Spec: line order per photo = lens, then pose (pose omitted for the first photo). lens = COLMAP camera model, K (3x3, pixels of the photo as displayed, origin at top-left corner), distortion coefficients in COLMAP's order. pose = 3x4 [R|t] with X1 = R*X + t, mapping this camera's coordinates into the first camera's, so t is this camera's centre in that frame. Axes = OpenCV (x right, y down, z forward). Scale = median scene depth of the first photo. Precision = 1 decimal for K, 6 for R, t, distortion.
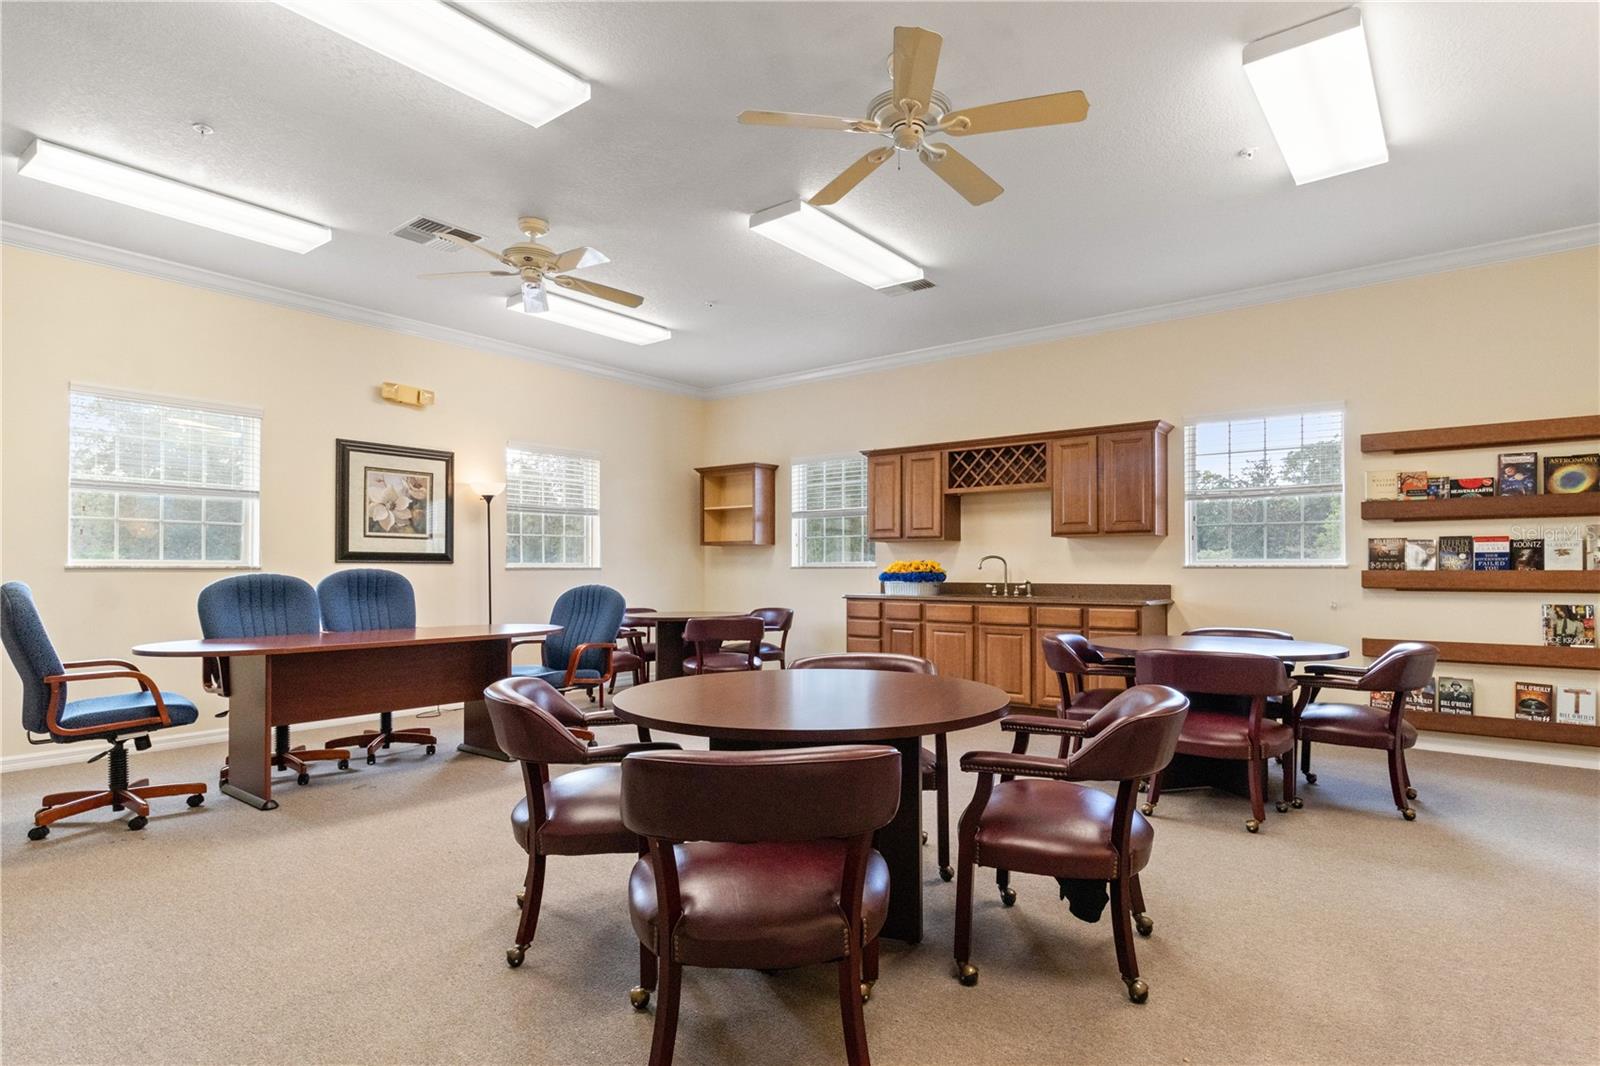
lens RADIAL K [[835.6, 0, 800.0], [0, 835.6, 533.0], [0, 0, 1]] dist [-0.024675, 0.000297]
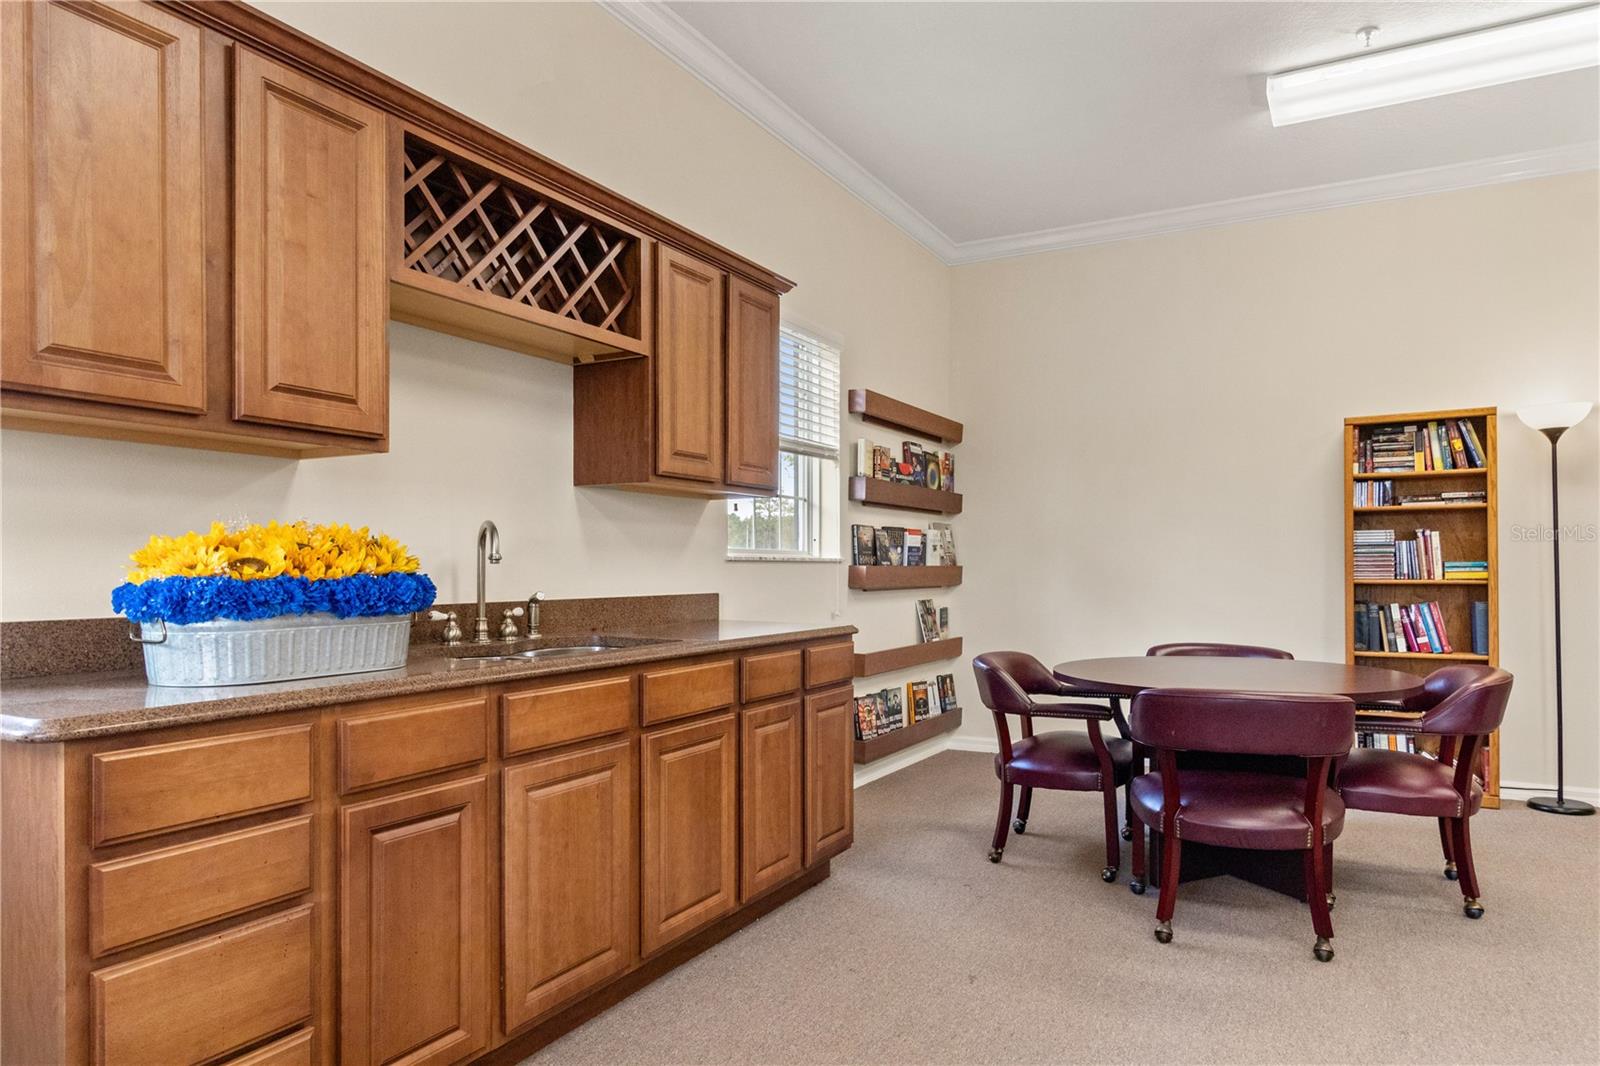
lens RADIAL K [[987.5, 0, 803.1], [0, 987.5, 565.6], [0, 0, 1]] dist [-0.003130, -0.000839]
pose [[-0.176990, -0.002411, 0.984210, -0.170174], [-0.045739, 0.998937, -0.005778, 0.042628], [-0.983149, -0.046039, -0.176912, 0.975908]]
